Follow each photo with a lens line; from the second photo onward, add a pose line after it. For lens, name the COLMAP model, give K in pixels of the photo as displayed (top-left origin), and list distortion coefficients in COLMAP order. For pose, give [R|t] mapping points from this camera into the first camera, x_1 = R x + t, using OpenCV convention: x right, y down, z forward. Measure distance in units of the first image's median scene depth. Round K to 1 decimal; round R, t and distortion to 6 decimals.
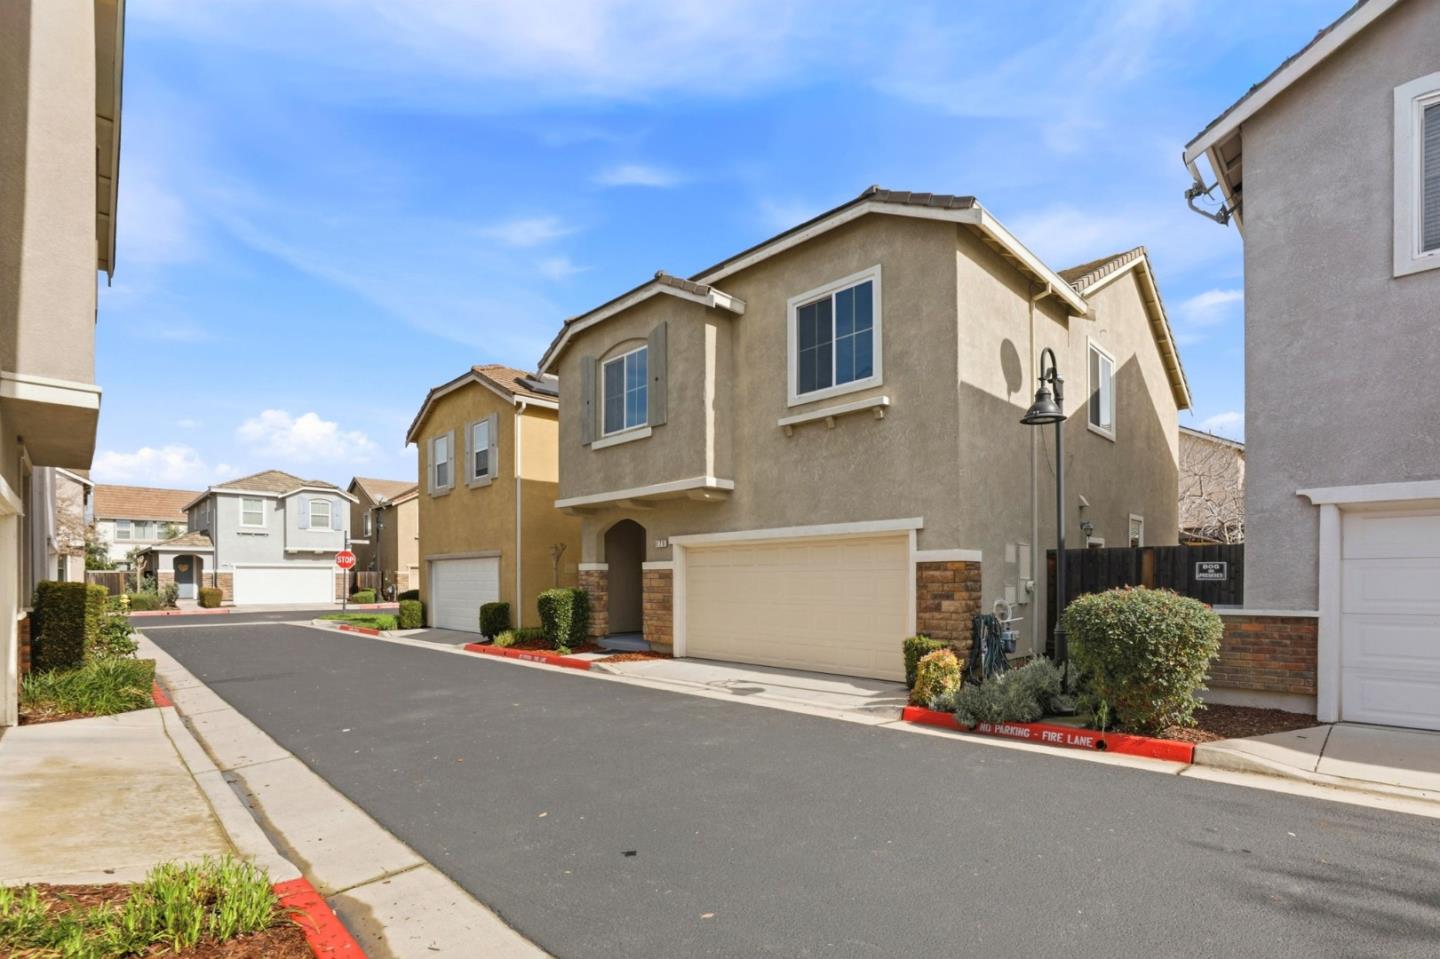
lens RADIAL K [[660.2, 0, 711.0], [0, 660.2, 585.3], [0, 0, 1]] dist [-0.030843, 0.000244]
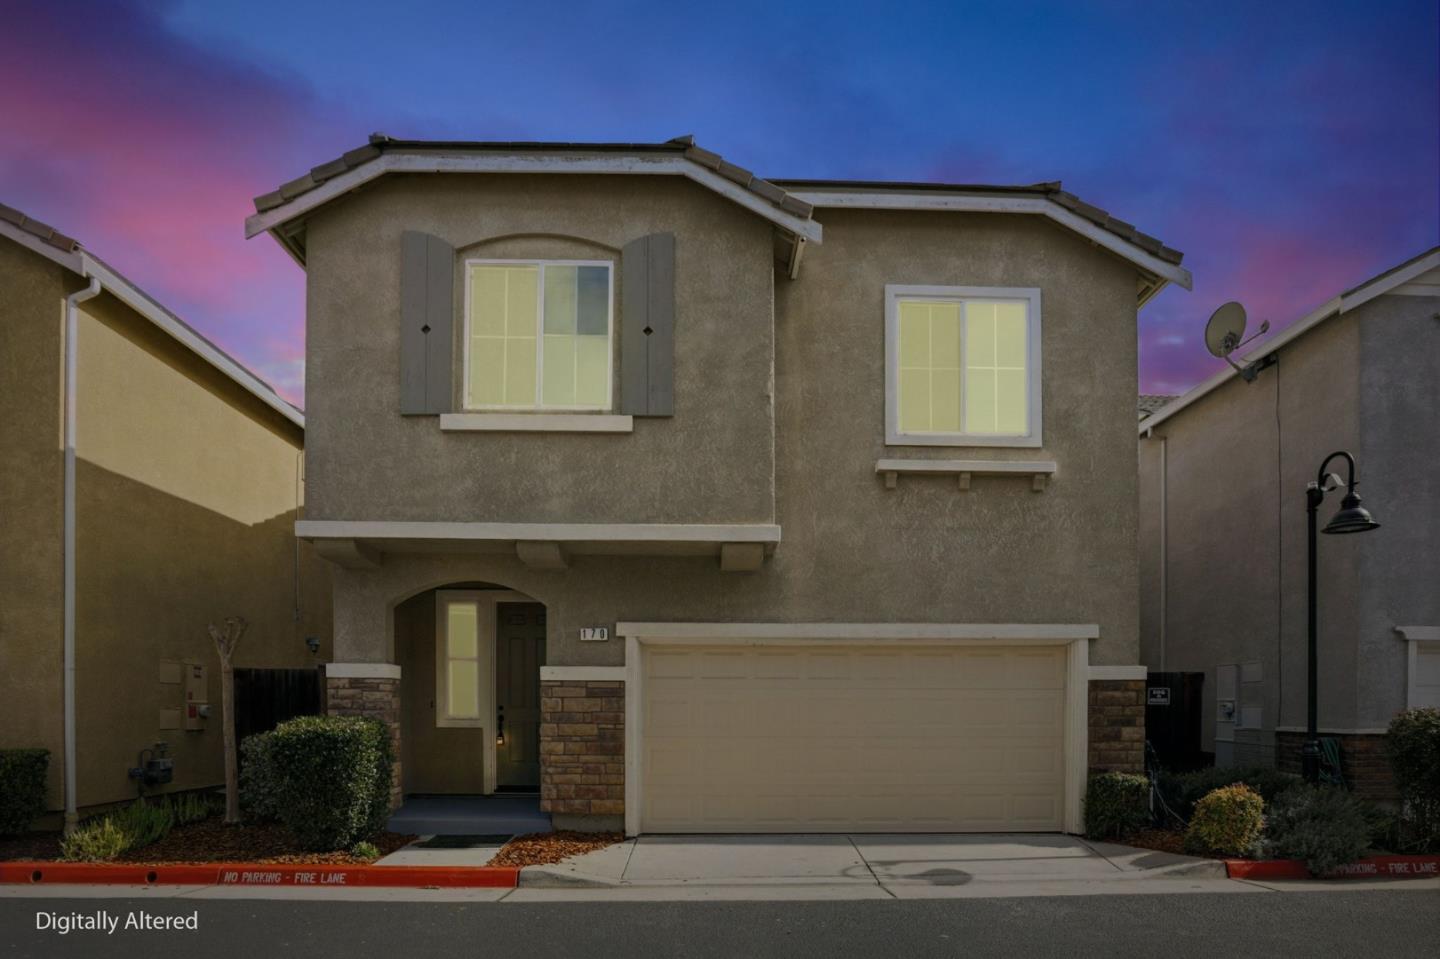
lens RADIAL K [[744.5, 0, 708.0], [0, 744.5, 718.8], [0, 0, 1]] dist [-0.026550, 0.001376]
pose [[0.683780, -0.008052, 0.729644, -0.561861], [0.001674, 0.999954, 0.009466, 0.002474], [-0.729686, -0.005251, 0.683762, 0.612675]]
